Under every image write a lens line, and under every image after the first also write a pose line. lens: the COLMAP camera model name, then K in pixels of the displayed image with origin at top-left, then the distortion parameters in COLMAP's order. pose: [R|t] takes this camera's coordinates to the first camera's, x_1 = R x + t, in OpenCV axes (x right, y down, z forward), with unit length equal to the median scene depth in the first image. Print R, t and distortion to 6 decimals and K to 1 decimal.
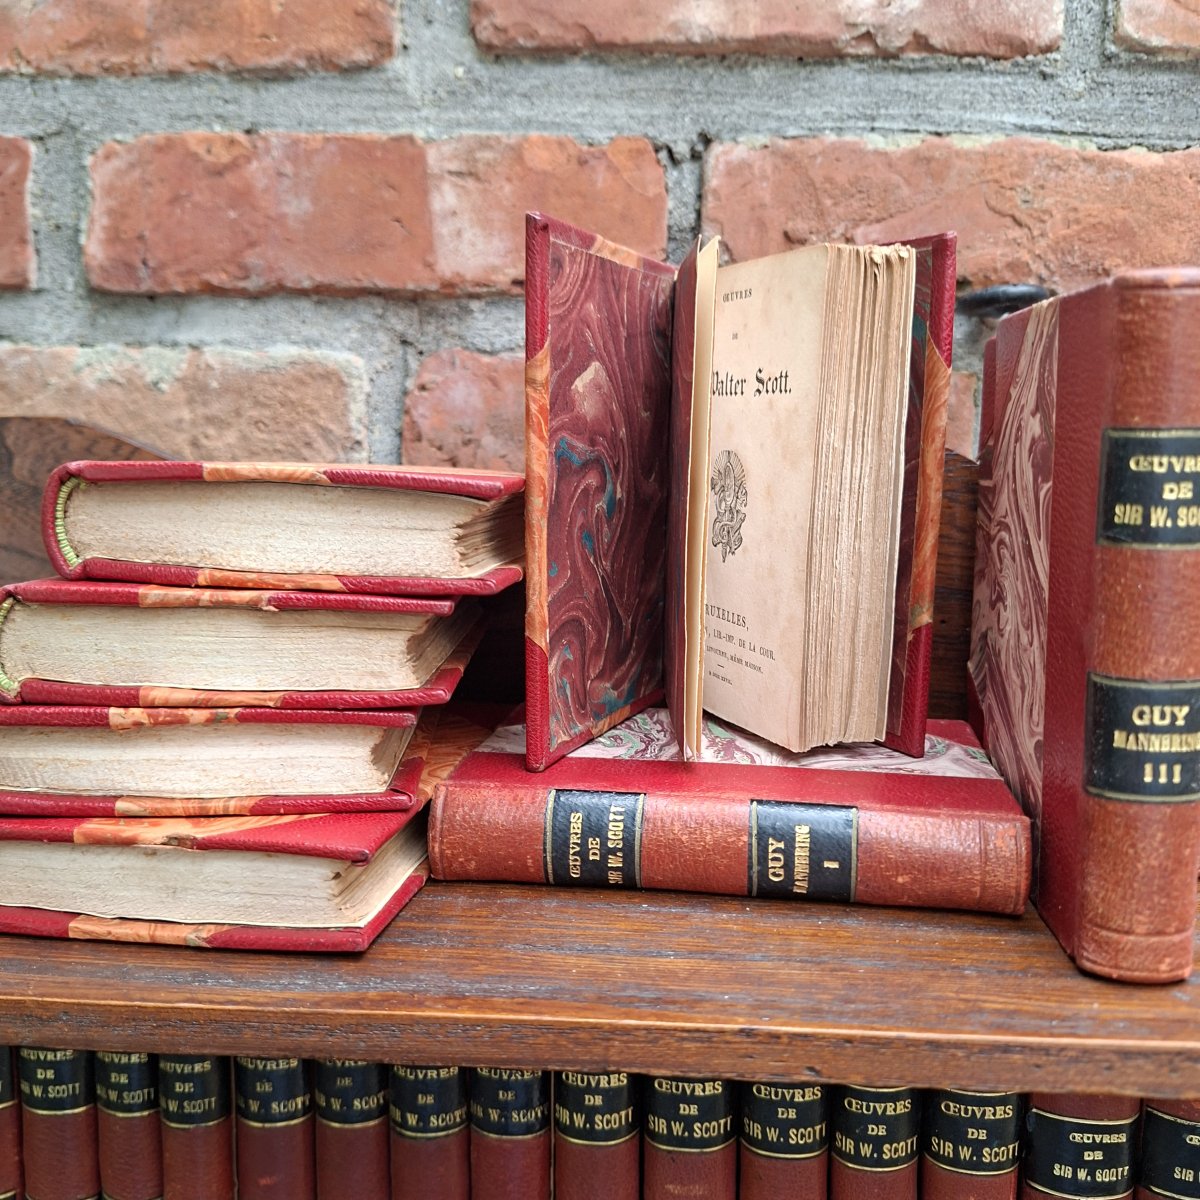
lens RADIAL K [[1155.2, 0, 600.0], [0, 1155.2, 600.0], [0, 0, 1]] dist [0.000590, -0.013146]
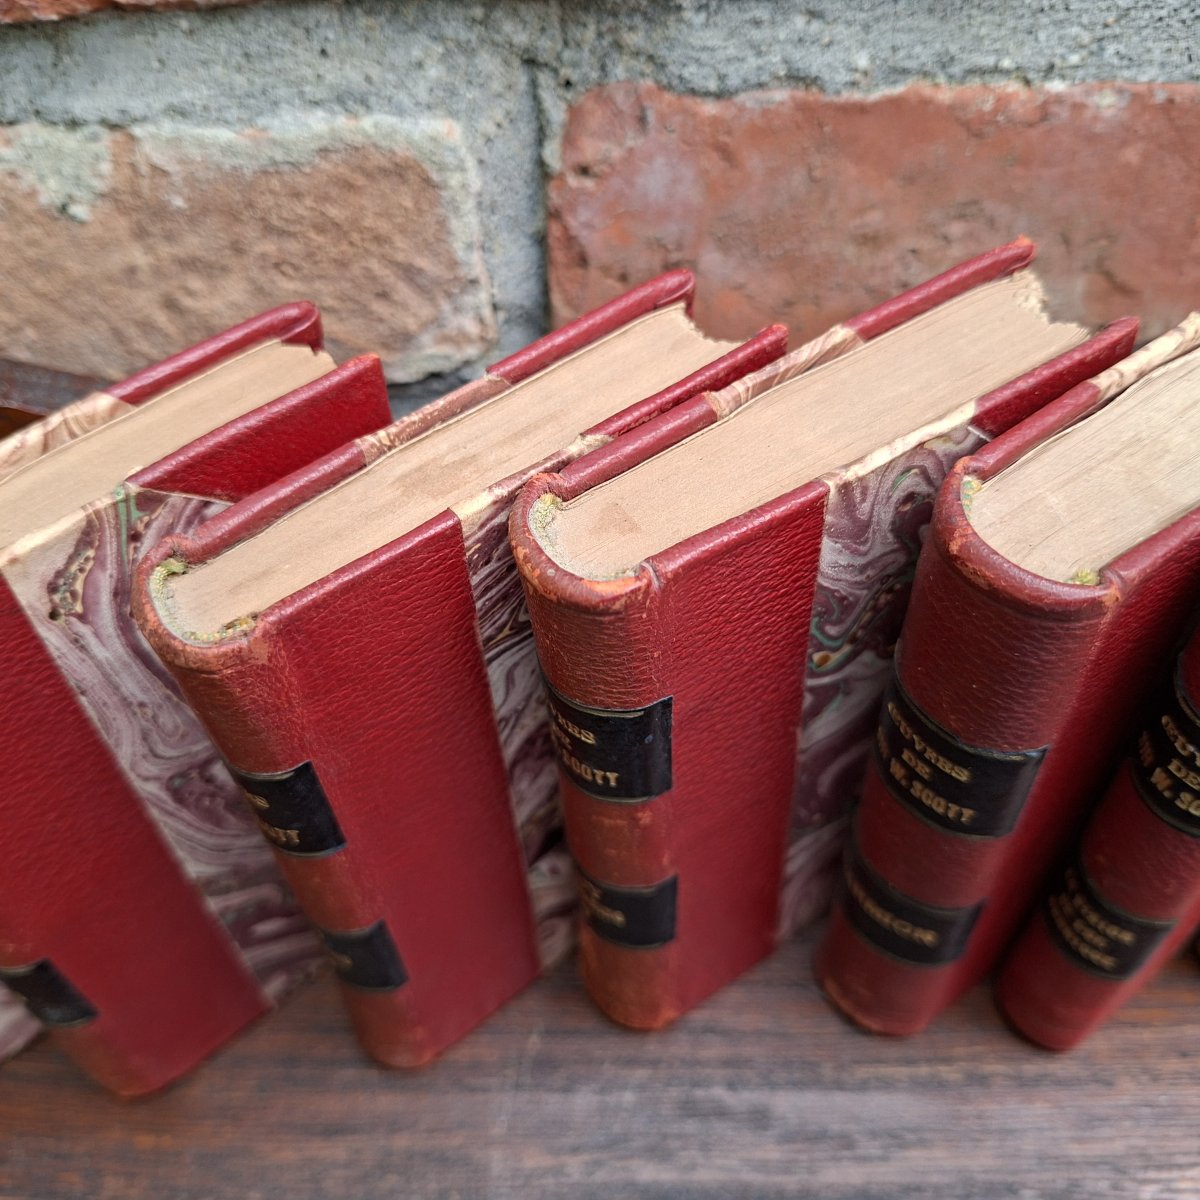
lens RADIAL K [[1155.2, 0, 600.0], [0, 1155.2, 600.0], [0, 0, 1]] dist [0.000590, -0.013146]
pose [[0.995545, -0.094247, 0.002819, -0.165572], [0.073171, 0.791082, 0.607318, -0.344315], [-0.059468, -0.604406, 0.794454, 0.475345]]
